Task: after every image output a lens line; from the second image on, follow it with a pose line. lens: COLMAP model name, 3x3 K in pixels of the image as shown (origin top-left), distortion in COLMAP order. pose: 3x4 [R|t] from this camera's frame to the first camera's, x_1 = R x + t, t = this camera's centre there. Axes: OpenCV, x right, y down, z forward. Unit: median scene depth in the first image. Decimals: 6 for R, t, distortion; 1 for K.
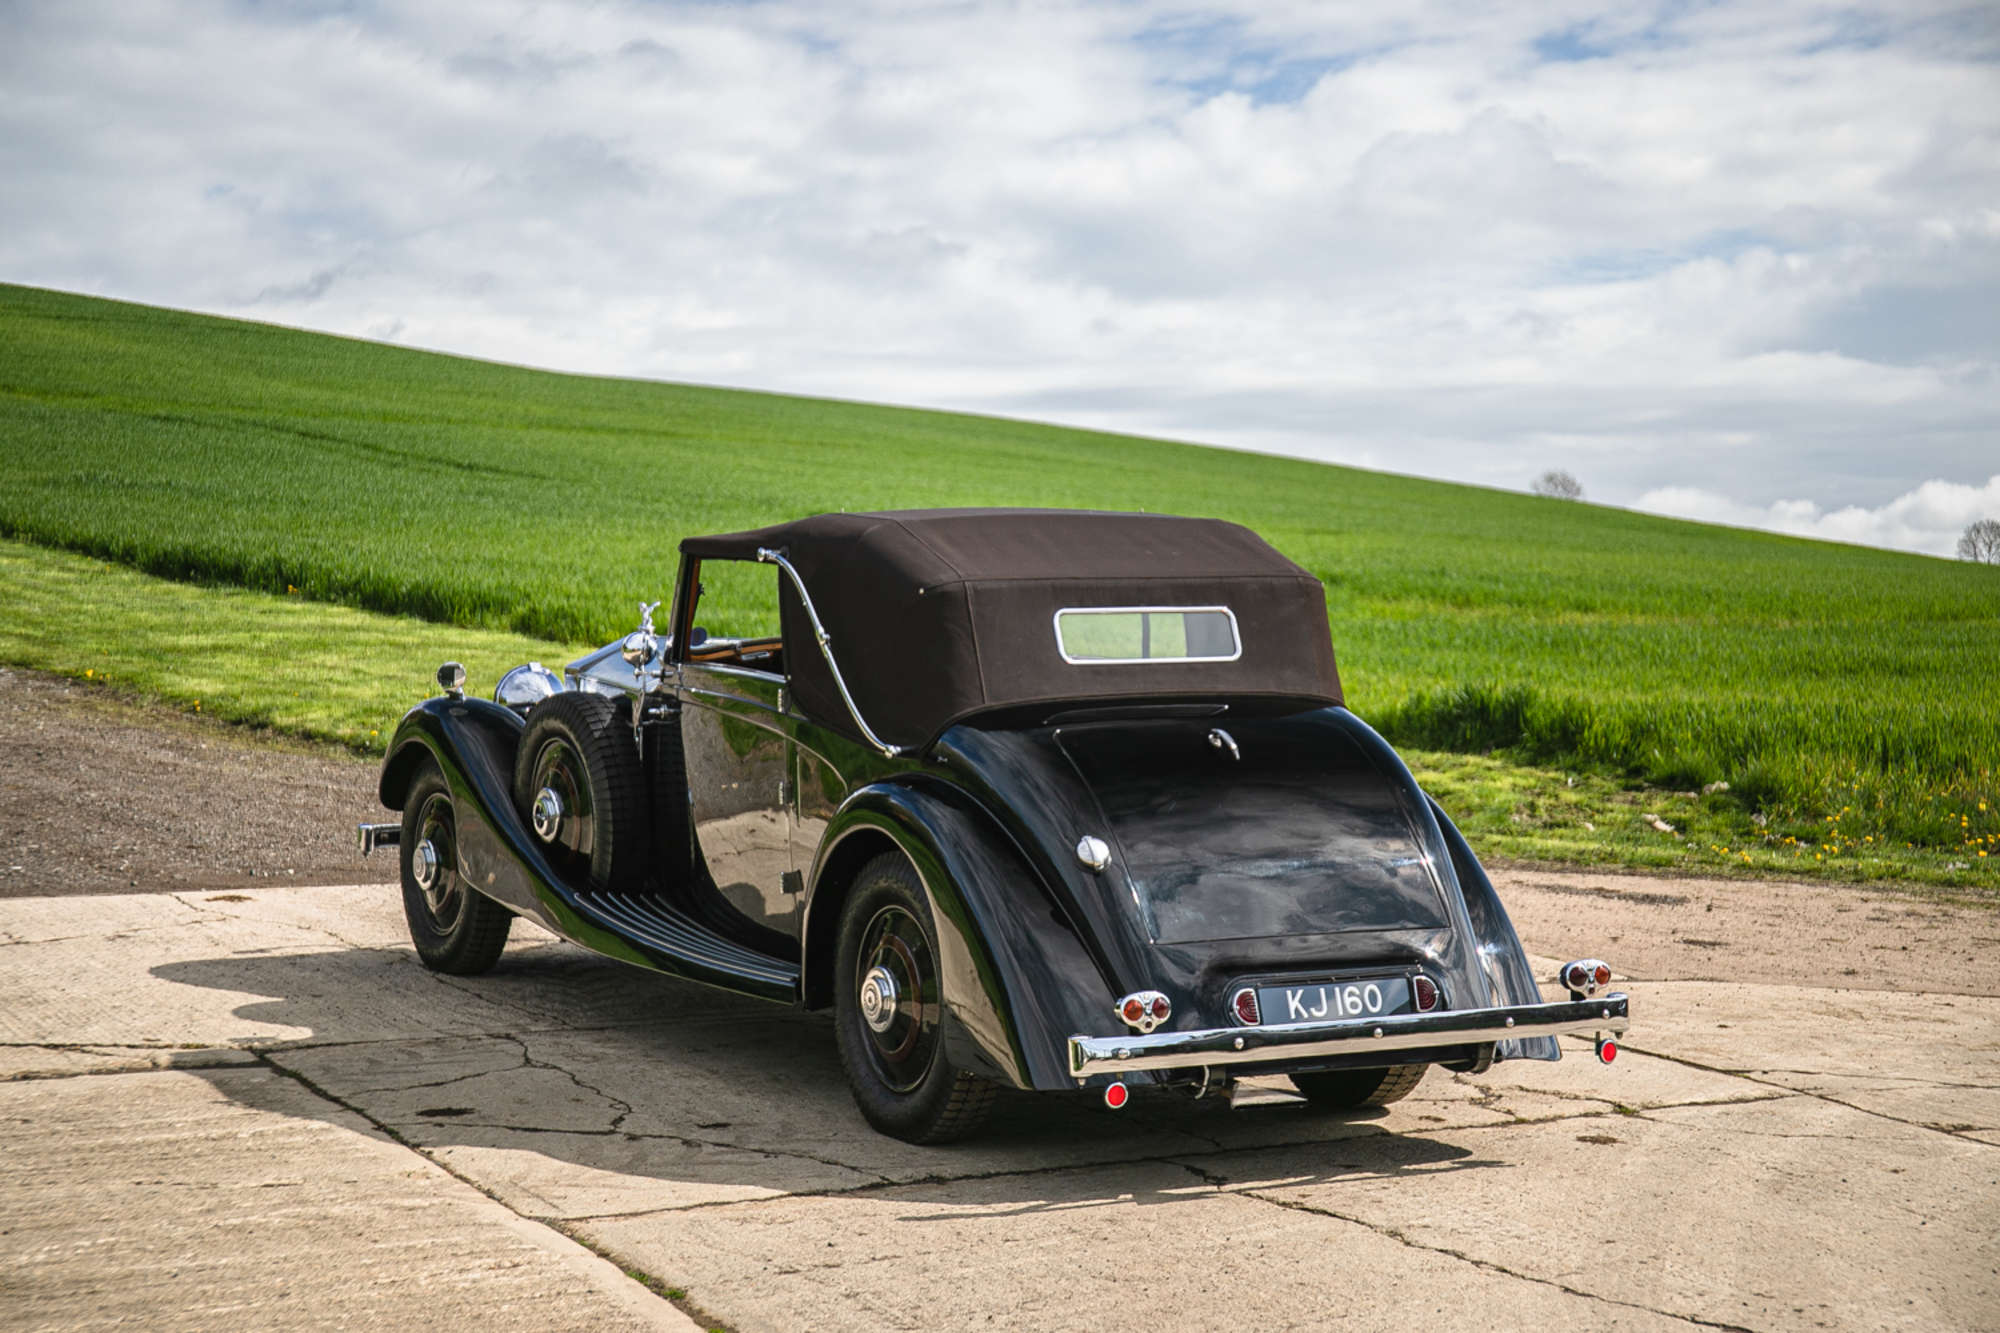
lens RADIAL K [[3853.6, 0, 998.0], [0, 3853.6, 664.8], [0, 0, 1]] dist [0.096452, 0.000000]
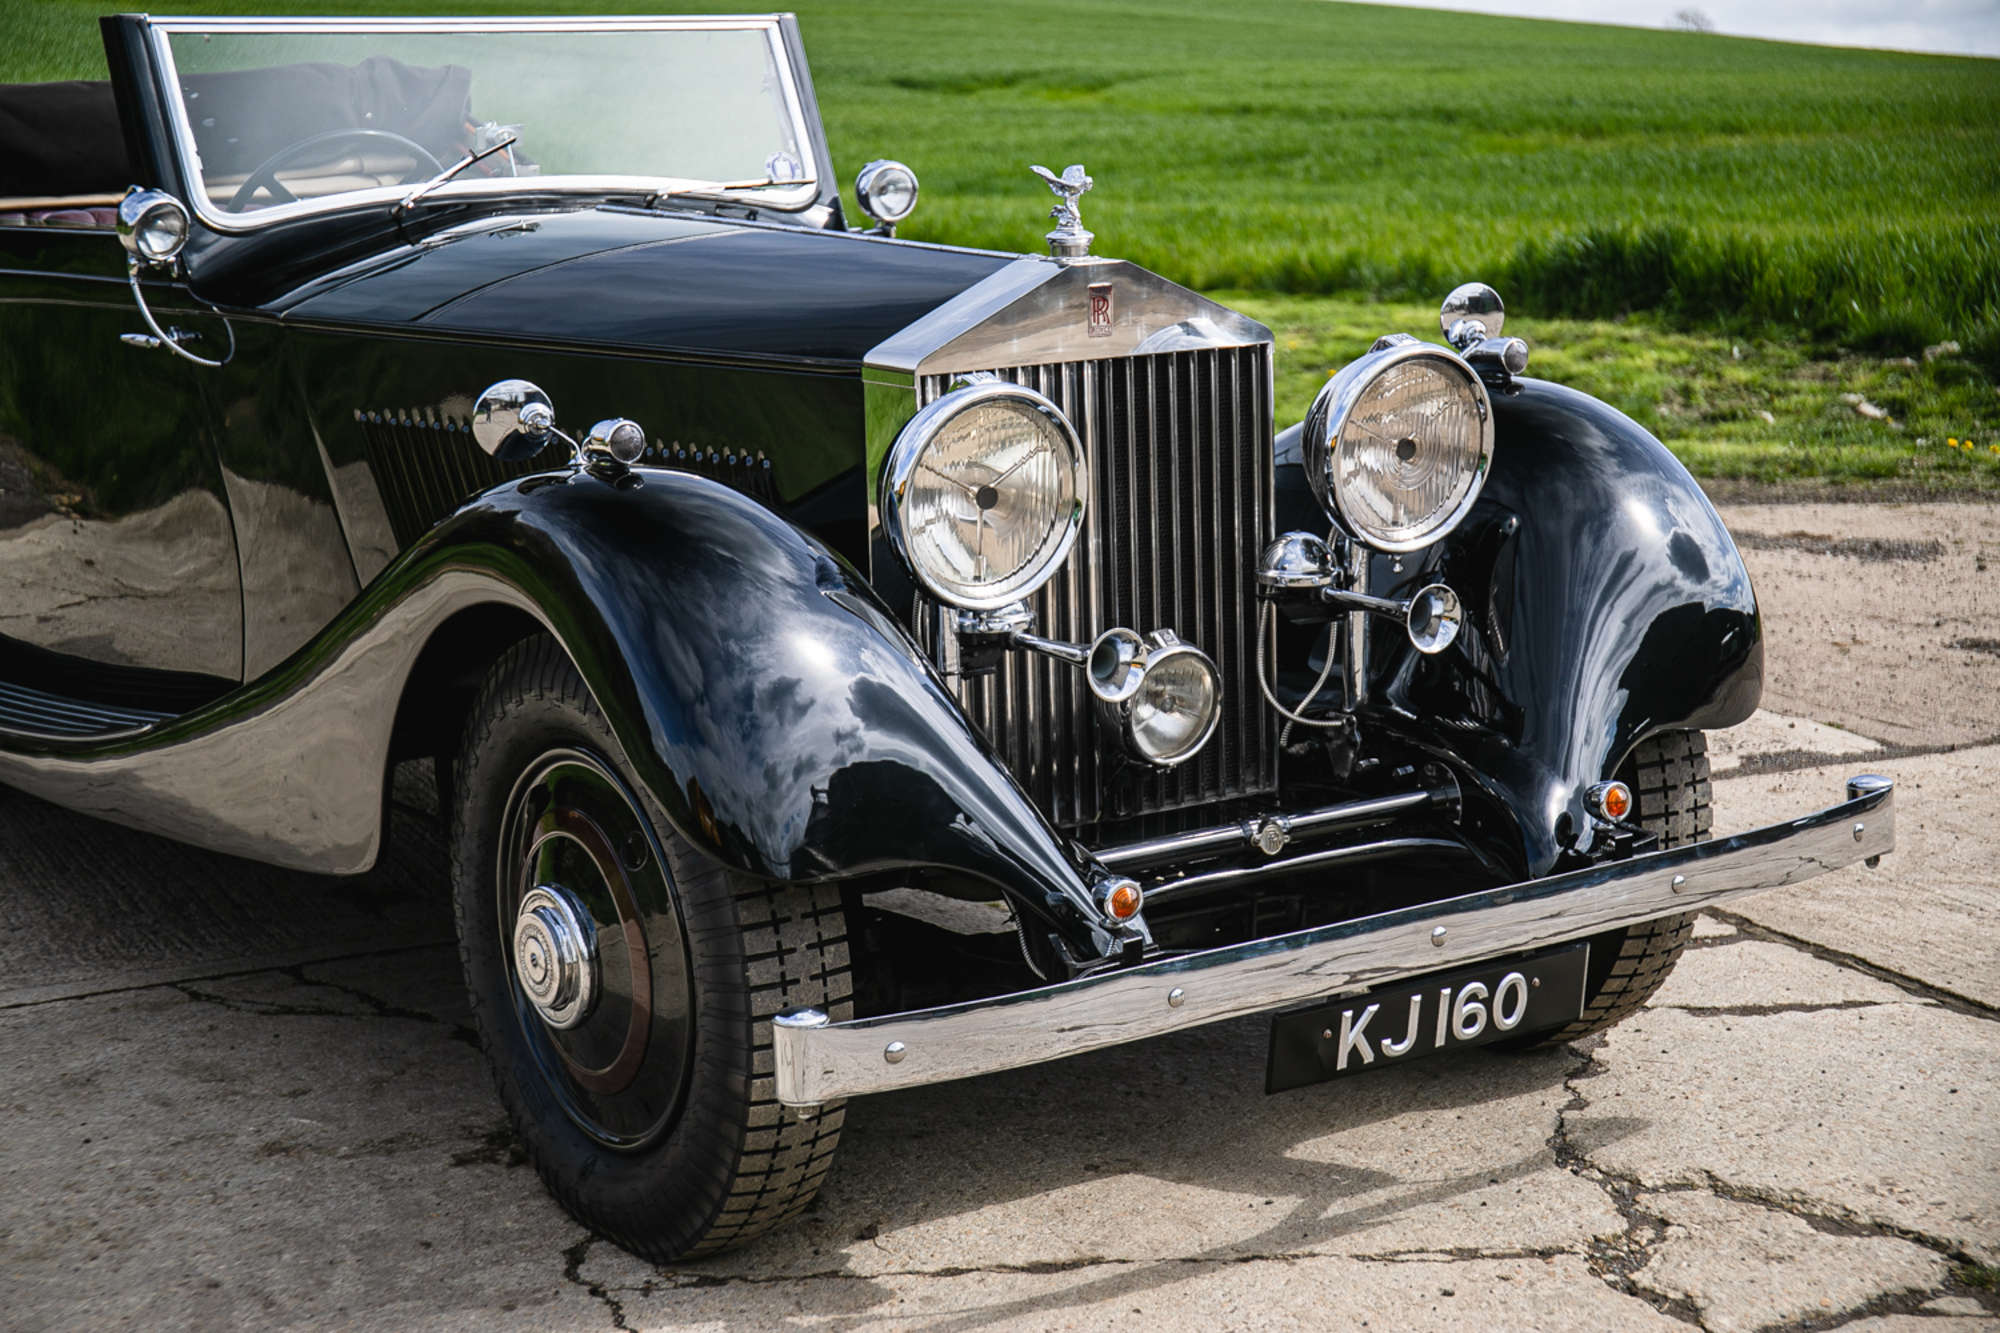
lens RADIAL K [[3460.6, 0, 1002.3], [0, 3460.6, 670.4], [0, 0, 1]] dist [0.120535, 0.000000]
pose [[0.997327, -0.047030, -0.055923, 0.042635], [0.053647, 0.990904, 0.123414, 0.000889], [0.049610, -0.126084, 0.990778, 0.326511]]
